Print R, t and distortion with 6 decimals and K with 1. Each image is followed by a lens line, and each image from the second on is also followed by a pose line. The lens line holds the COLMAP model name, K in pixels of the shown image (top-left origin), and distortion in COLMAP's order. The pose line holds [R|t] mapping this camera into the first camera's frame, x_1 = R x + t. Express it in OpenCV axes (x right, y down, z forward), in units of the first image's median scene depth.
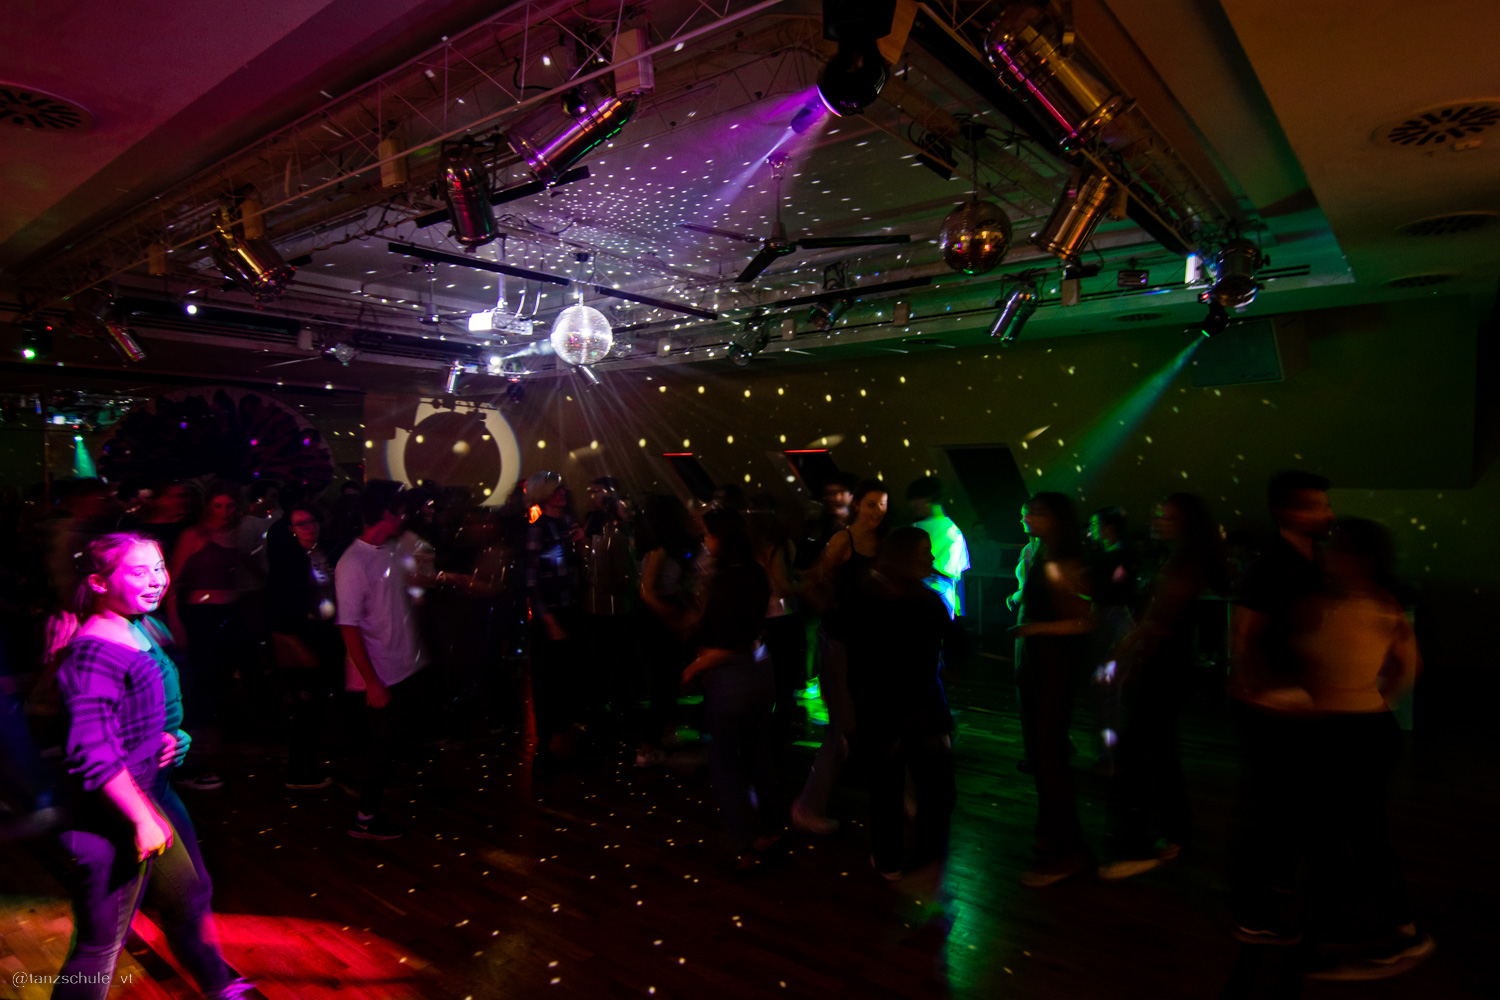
lens RADIAL K [[888.0, 0, 754.4], [0, 888.0, 494.9], [0, 0, 1]] dist [0.003042, -0.000627]
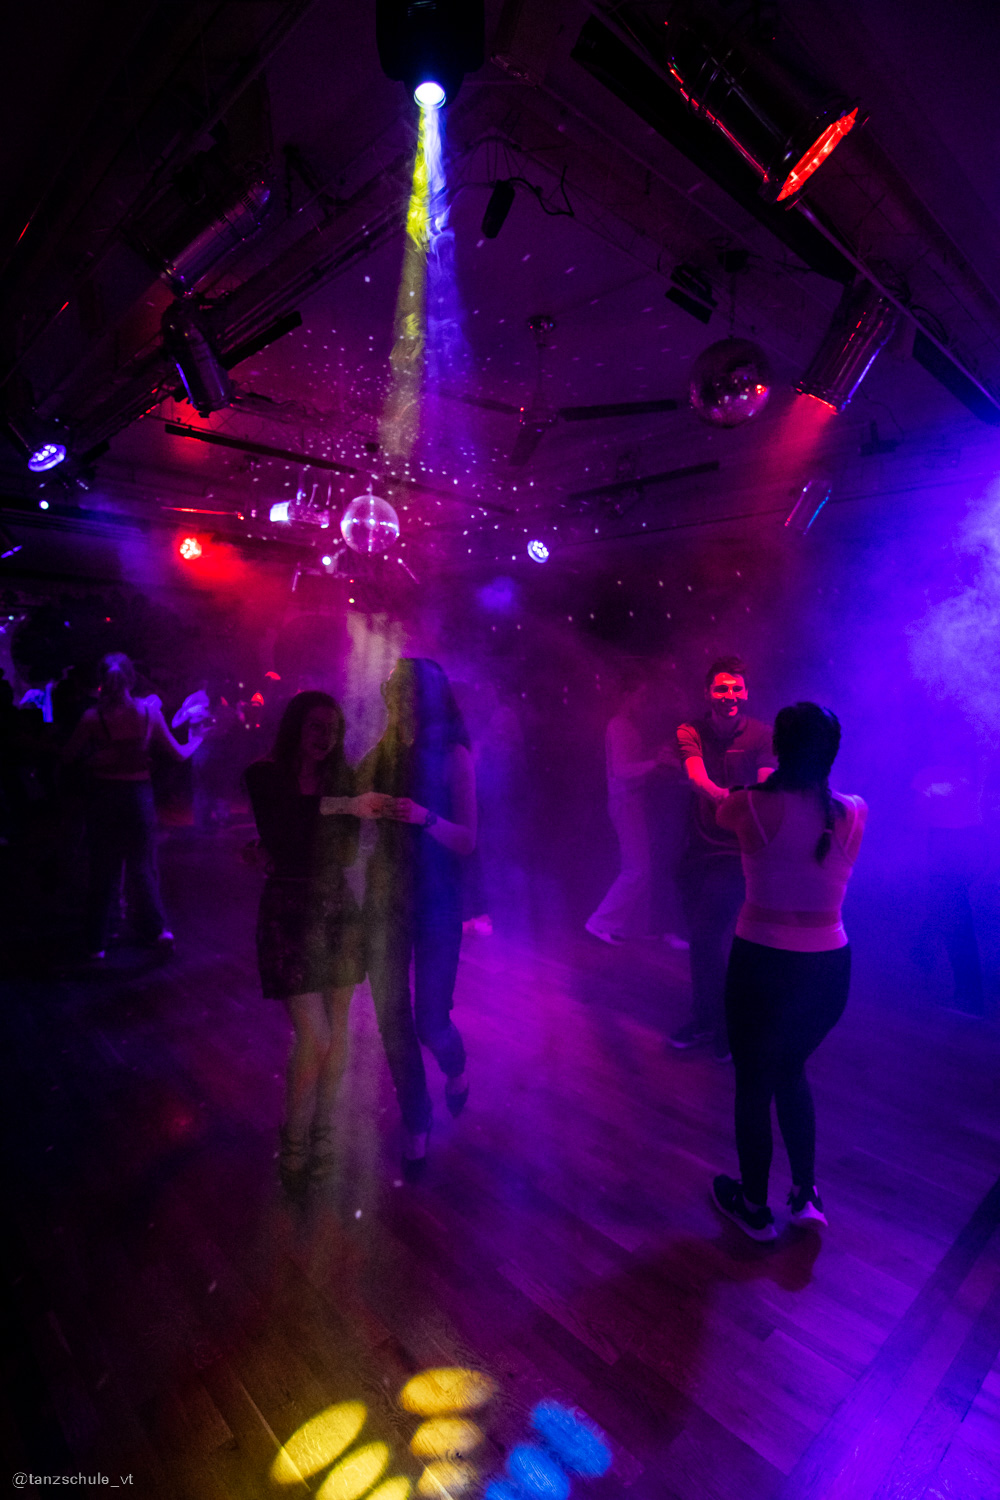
lens RADIAL K [[764.1, 0, 501.1], [0, 764.1, 751.7], [0, 0, 1]] dist [-0.005907, 0.000052]
pose [[0.987628, 0.042388, -0.150979, 0.079645], [-0.032964, 0.997380, 0.064388, 0.017115], [0.153312, -0.058614, 0.986438, 0.100182]]
